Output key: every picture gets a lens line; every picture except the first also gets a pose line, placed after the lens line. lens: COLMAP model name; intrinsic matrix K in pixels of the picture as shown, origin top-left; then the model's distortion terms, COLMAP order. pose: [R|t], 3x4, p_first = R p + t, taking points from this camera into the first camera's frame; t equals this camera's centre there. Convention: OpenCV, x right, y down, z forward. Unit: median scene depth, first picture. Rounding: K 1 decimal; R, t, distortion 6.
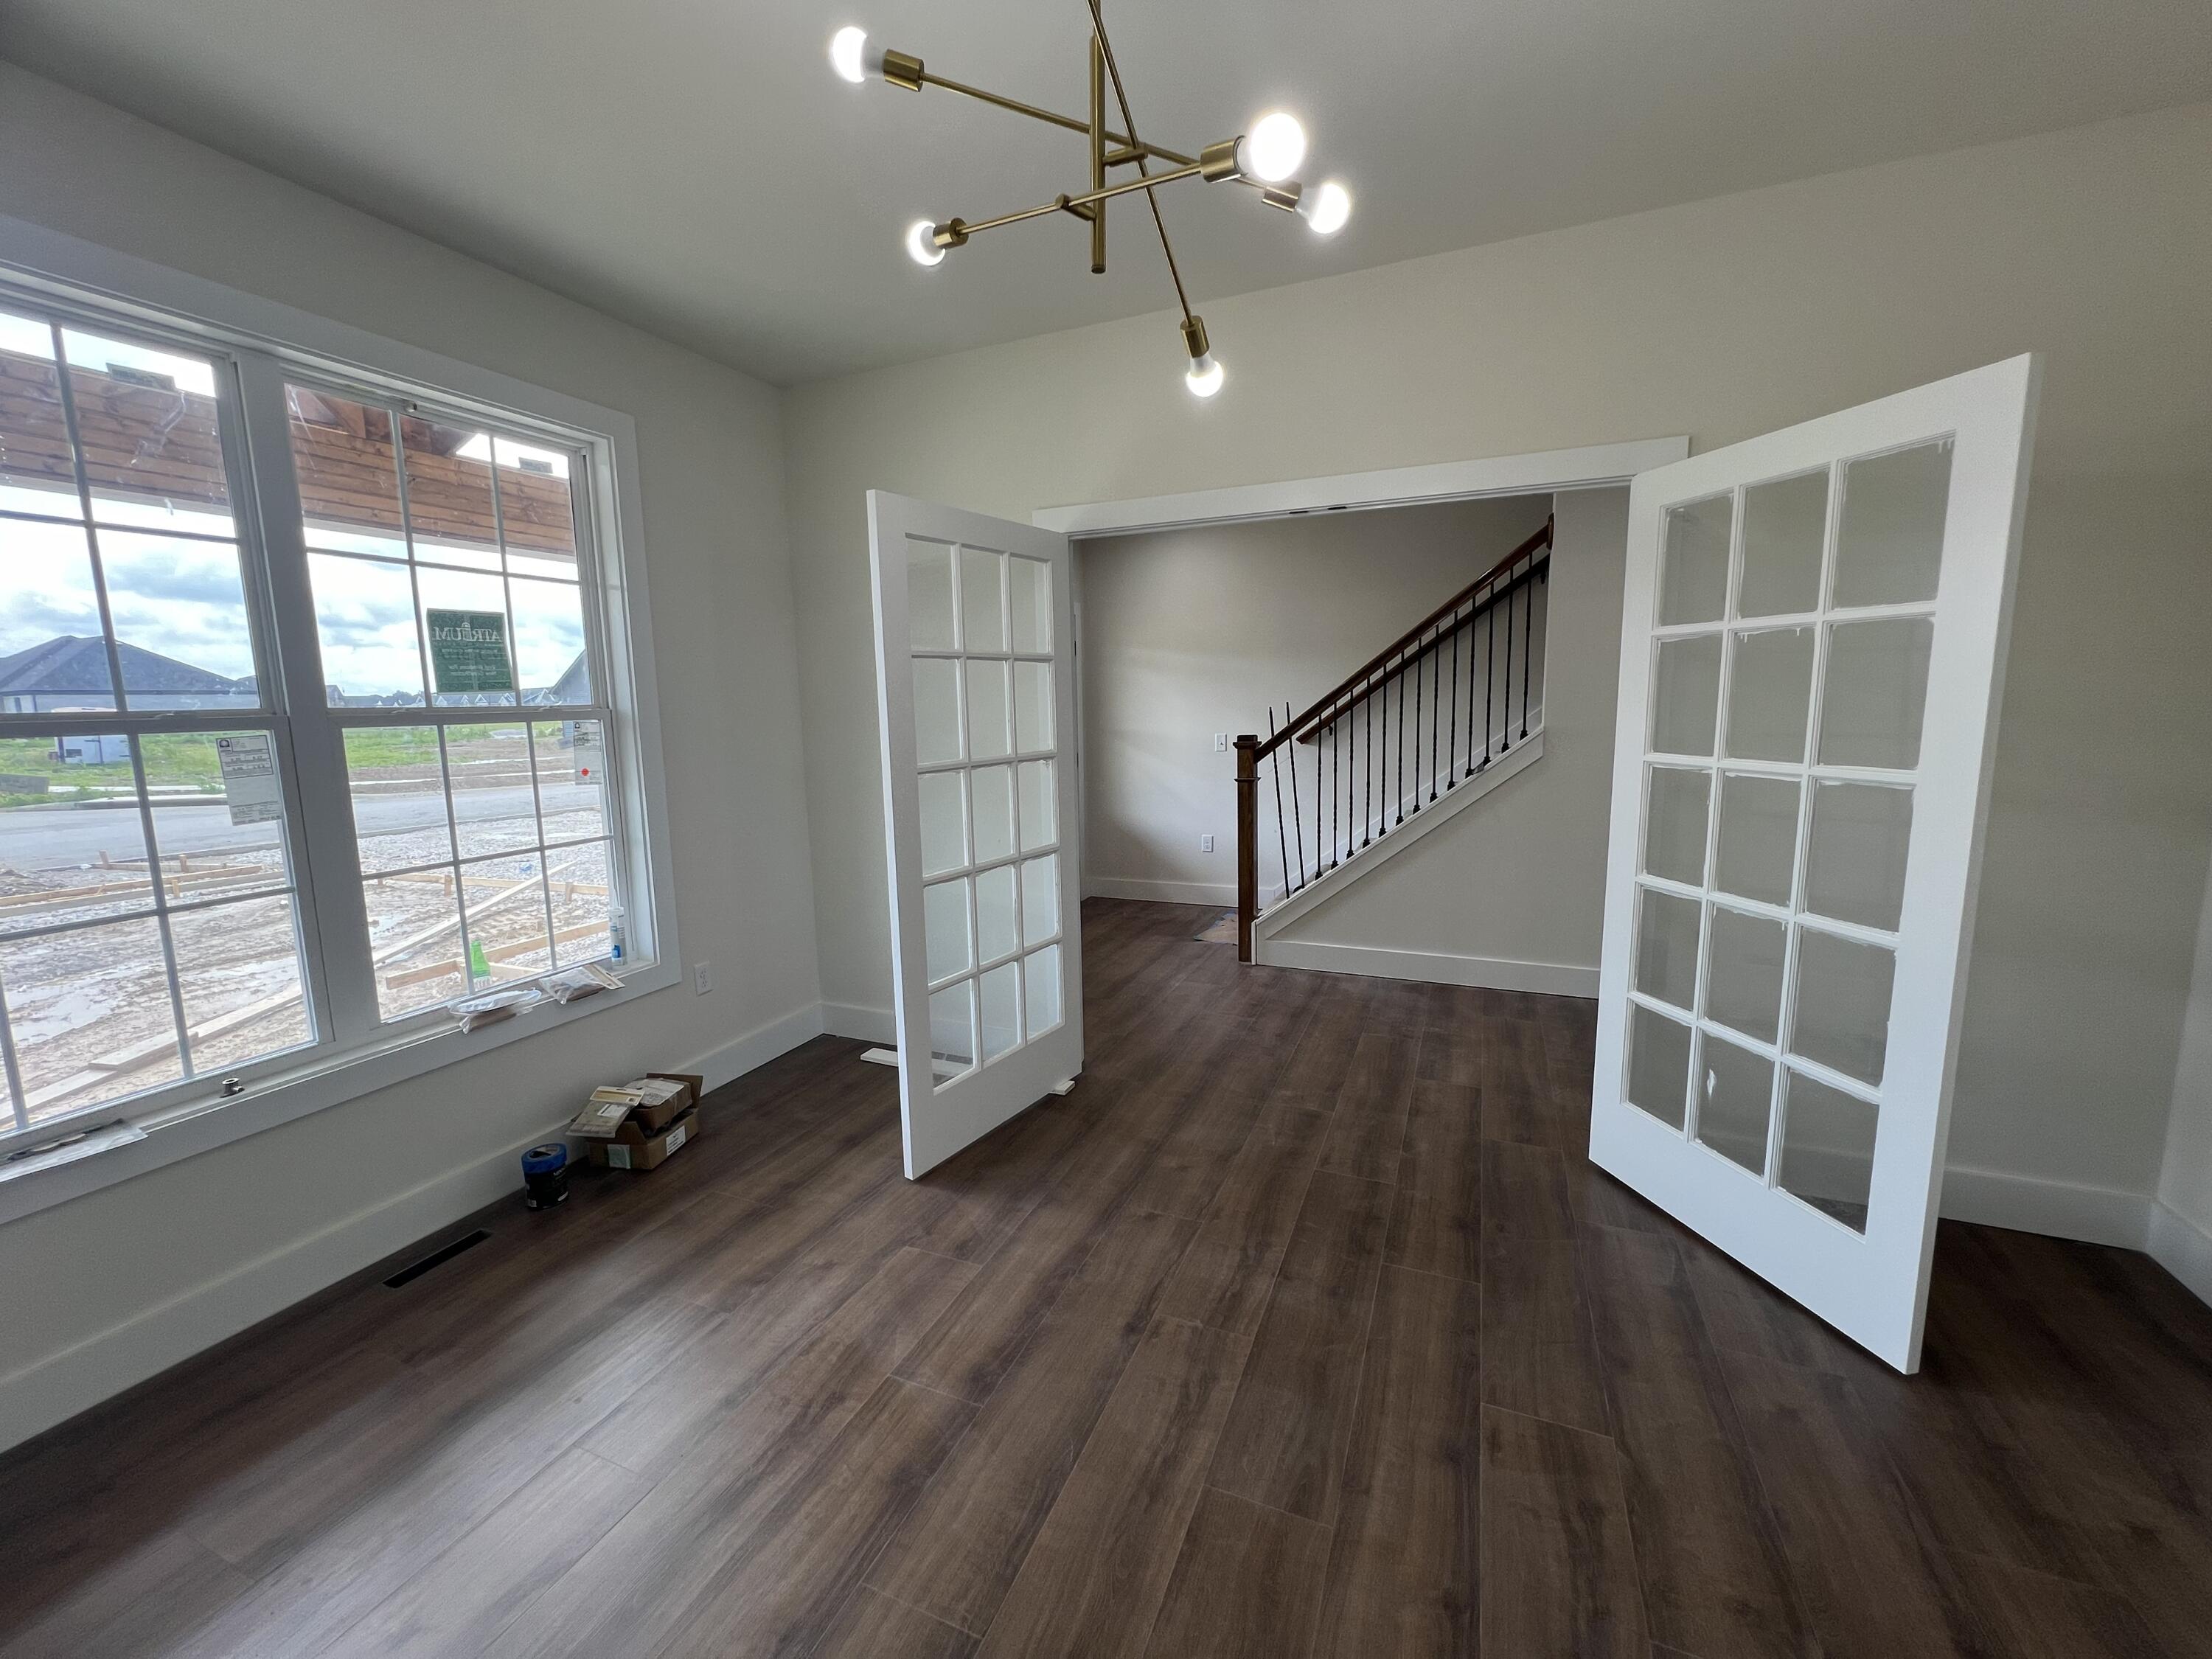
lens RADIAL K [[891.7, 0, 1098.9], [0, 891.7, 824.6], [0, 0, 1]] dist [0.000785, 0.000510]
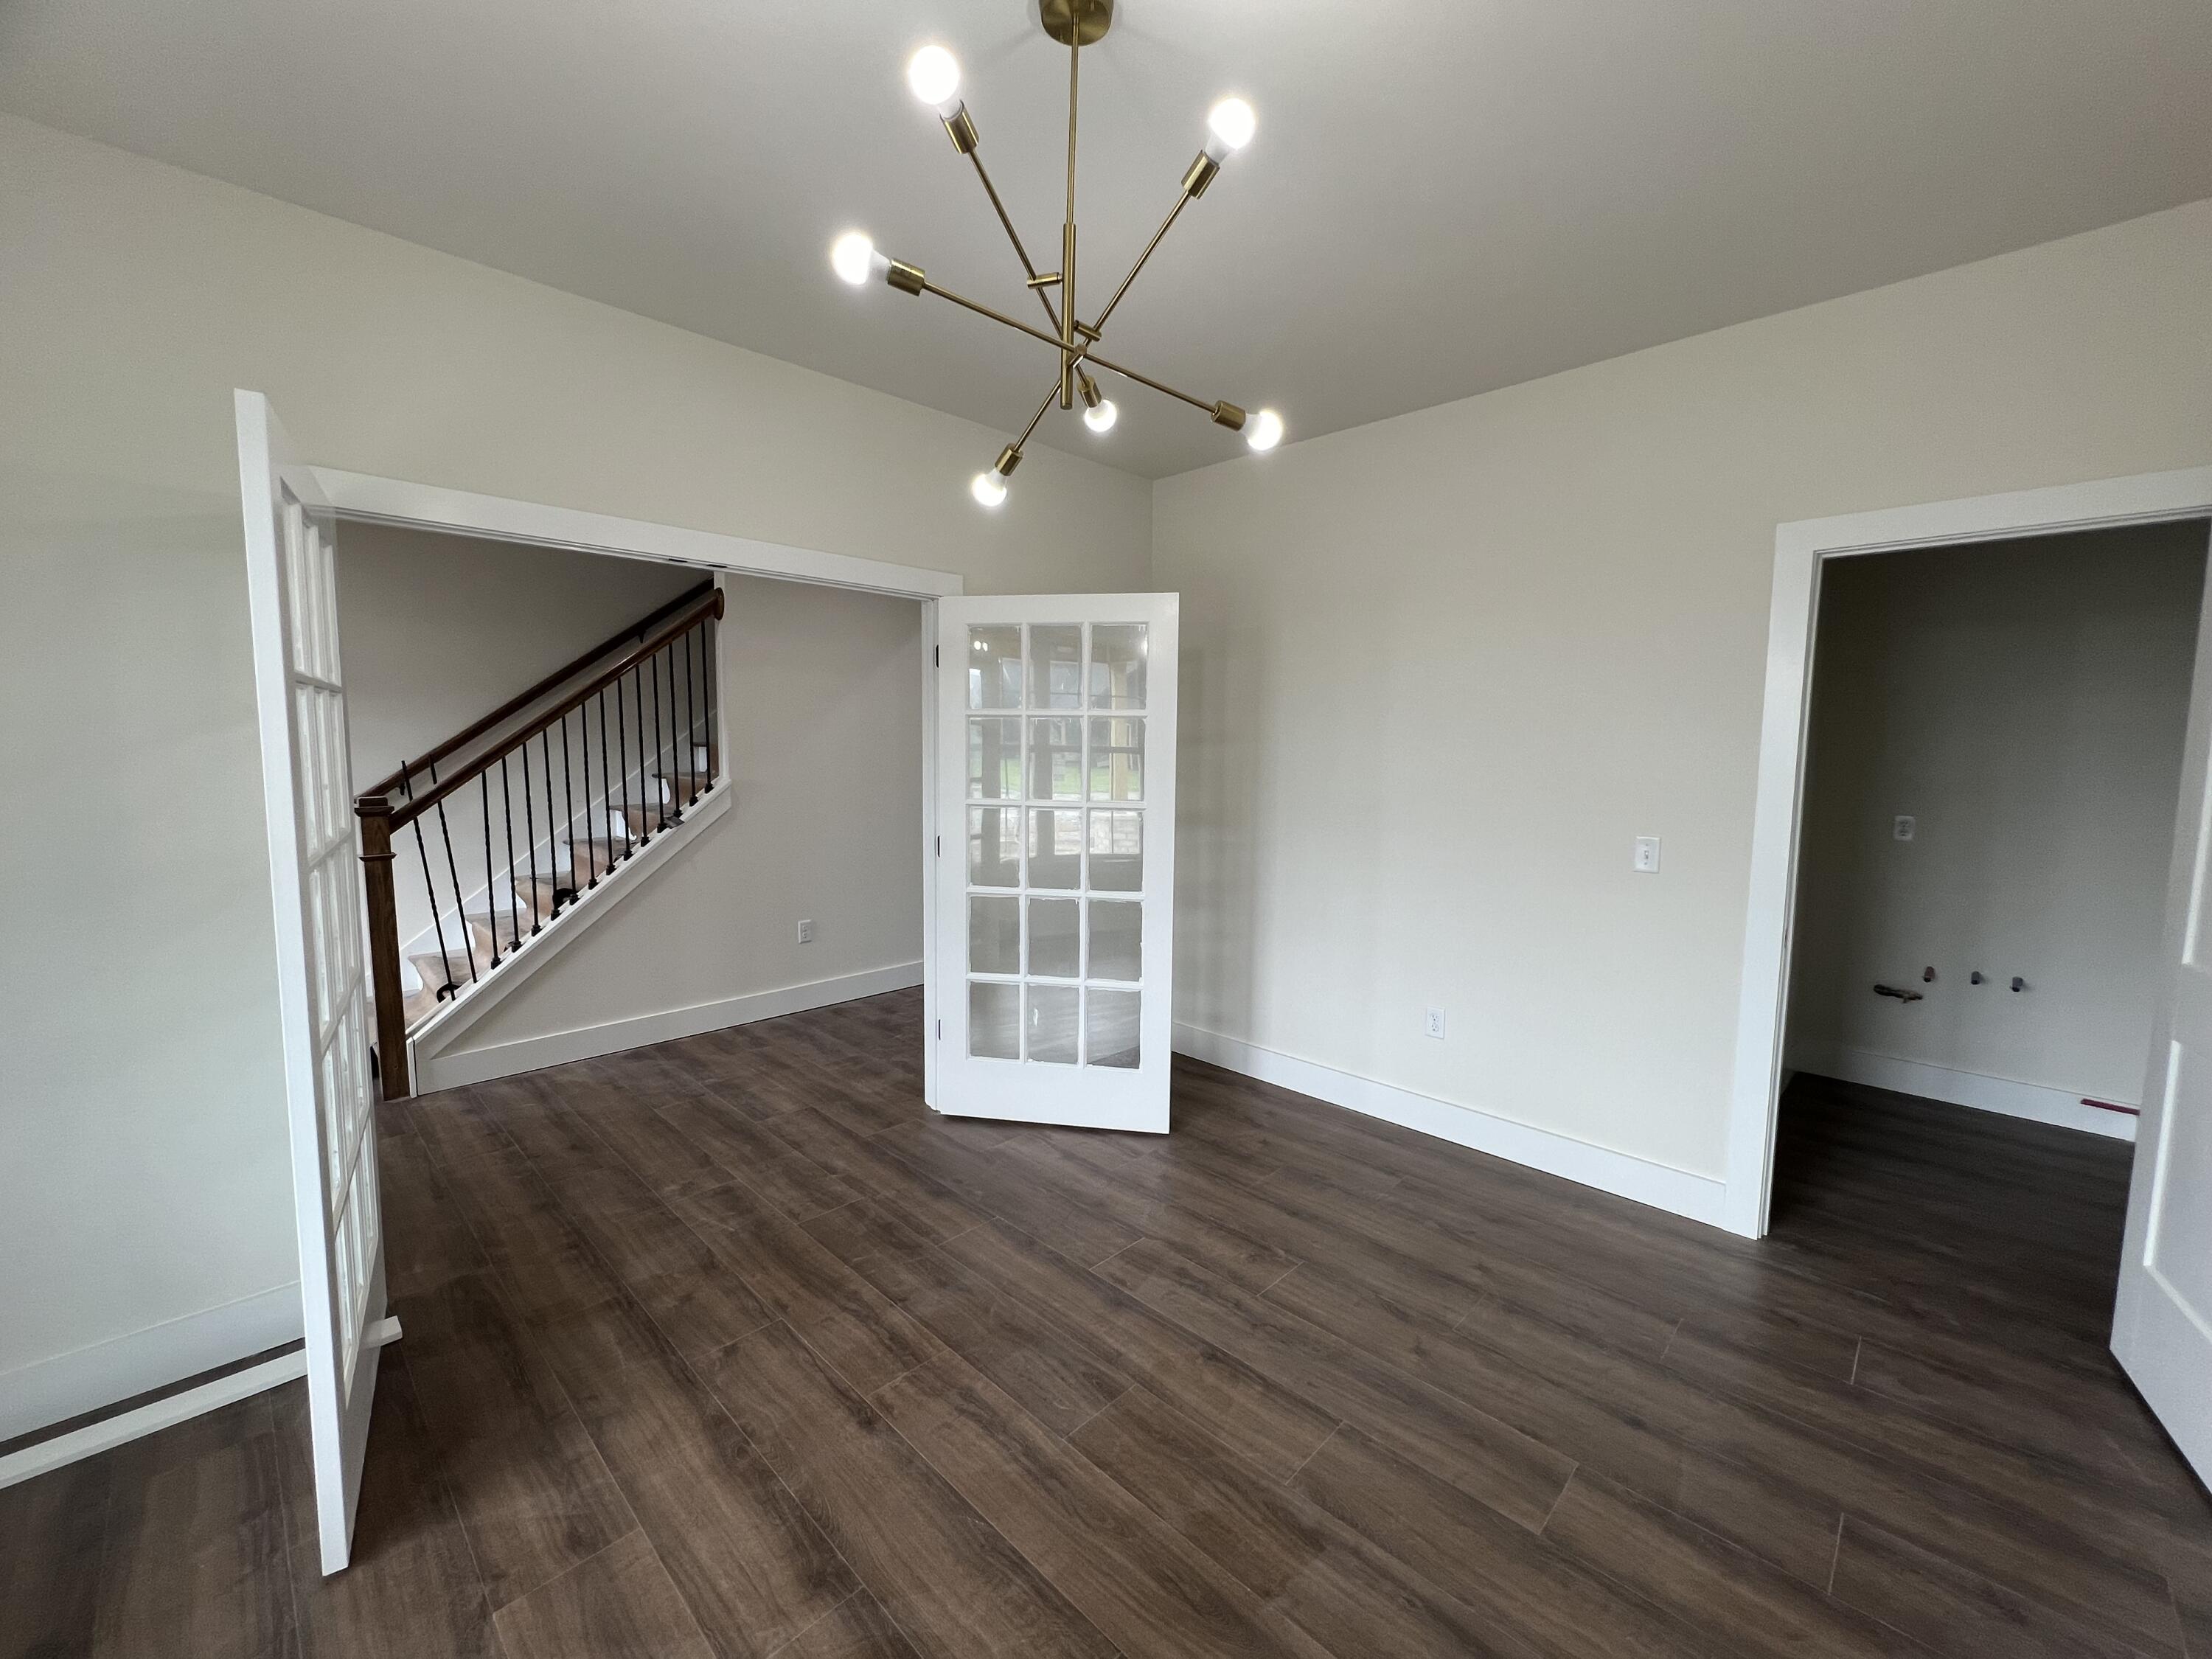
lens RADIAL K [[891.7, 0, 1098.9], [0, 891.7, 824.6], [0, 0, 1]] dist [0.000785, 0.000510]
pose [[0.366730, -0.065156, 0.928043, -0.614026], [0.114659, 0.993105, 0.024415, -0.051961], [-0.923235, 0.097455, 0.371673, 0.310952]]
